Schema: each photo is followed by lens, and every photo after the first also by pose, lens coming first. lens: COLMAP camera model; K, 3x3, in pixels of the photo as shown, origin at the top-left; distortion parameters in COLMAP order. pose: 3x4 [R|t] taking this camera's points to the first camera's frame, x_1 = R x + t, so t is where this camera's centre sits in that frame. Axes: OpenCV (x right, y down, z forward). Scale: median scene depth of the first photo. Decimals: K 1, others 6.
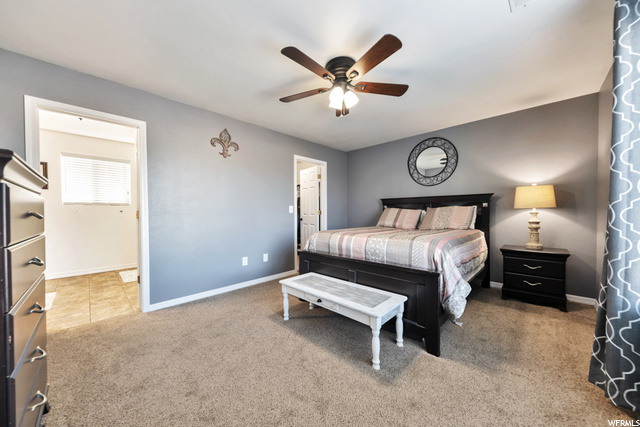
lens RADIAL K [[233.7, 0, 322.4], [0, 233.7, 214.4], [0, 0, 1]] dist [-0.001366, -0.000018]
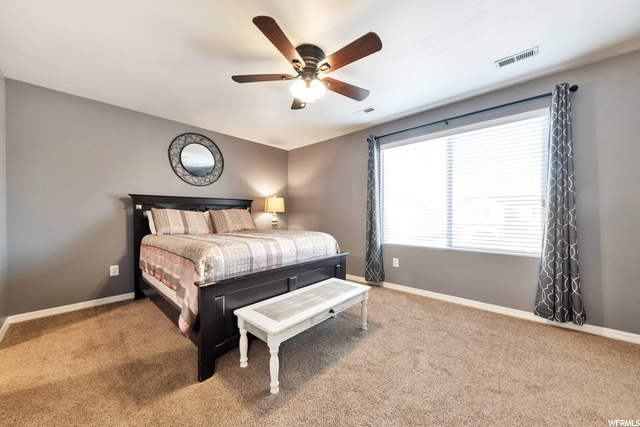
lens RADIAL K [[233.7, 0, 322.3], [0, 233.7, 214.8], [0, 0, 1]] dist [-0.001366, -0.000018]
pose [[-0.058327, 0.002757, 0.998294, -0.716718], [0.014917, 0.999887, -0.001889, 0.000170], [-0.998186, 0.014782, -0.058361, 0.853931]]
